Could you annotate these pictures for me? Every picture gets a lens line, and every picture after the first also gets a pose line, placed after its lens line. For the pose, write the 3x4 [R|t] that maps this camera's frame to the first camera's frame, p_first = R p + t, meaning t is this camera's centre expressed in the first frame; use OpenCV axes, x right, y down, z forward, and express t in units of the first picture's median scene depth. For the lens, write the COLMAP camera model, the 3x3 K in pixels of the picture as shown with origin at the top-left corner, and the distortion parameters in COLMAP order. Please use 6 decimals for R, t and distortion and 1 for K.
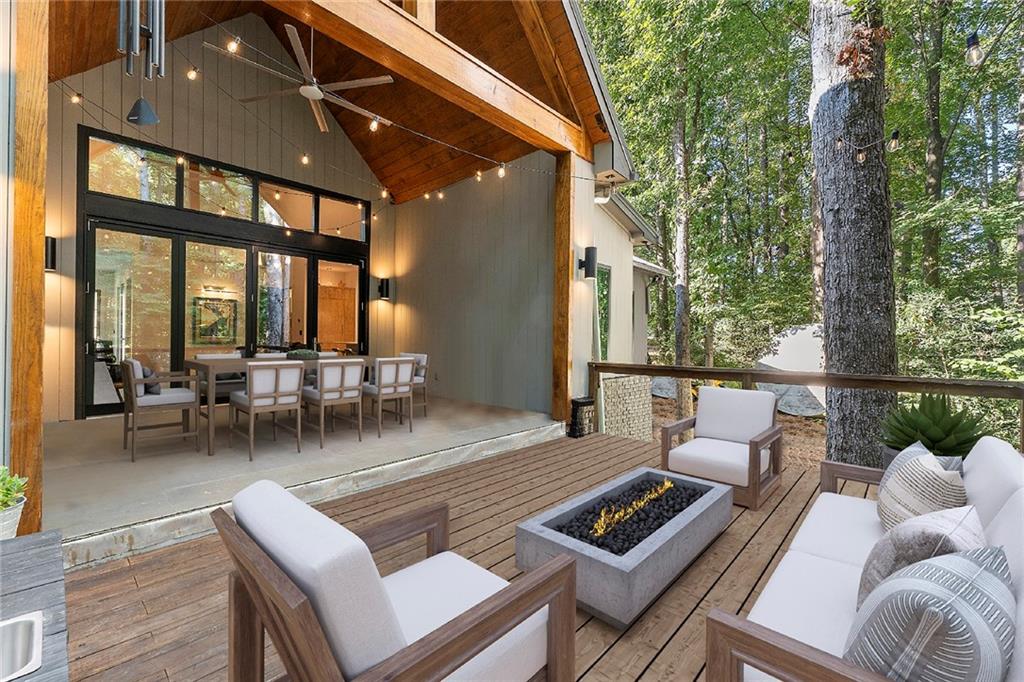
lens RADIAL K [[429.8, 0, 508.9], [0, 429.8, 341.1], [0, 0, 1]] dist [0.004726, -0.000127]
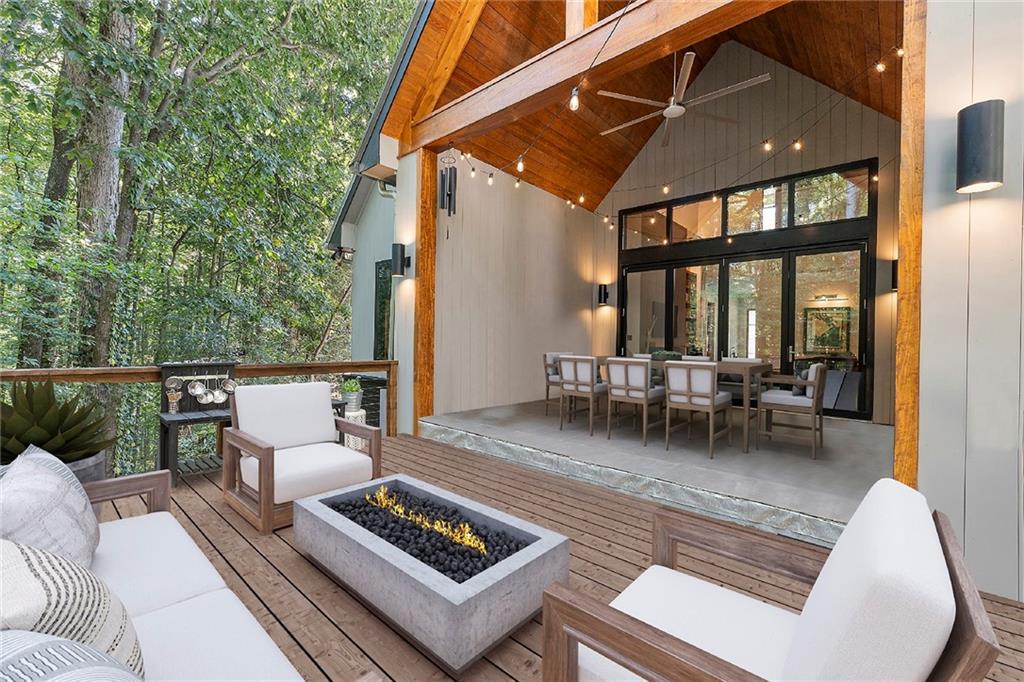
lens RADIAL K [[429.8, 0, 508.8], [0, 429.8, 338.8], [0, 0, 1]] dist [0.004726, -0.000127]
pose [[0.012606, -0.014191, -0.999820, 0.637721], [-0.022465, 0.999643, -0.014472, -0.001540], [0.999668, 0.022643, 0.012283, 0.672212]]
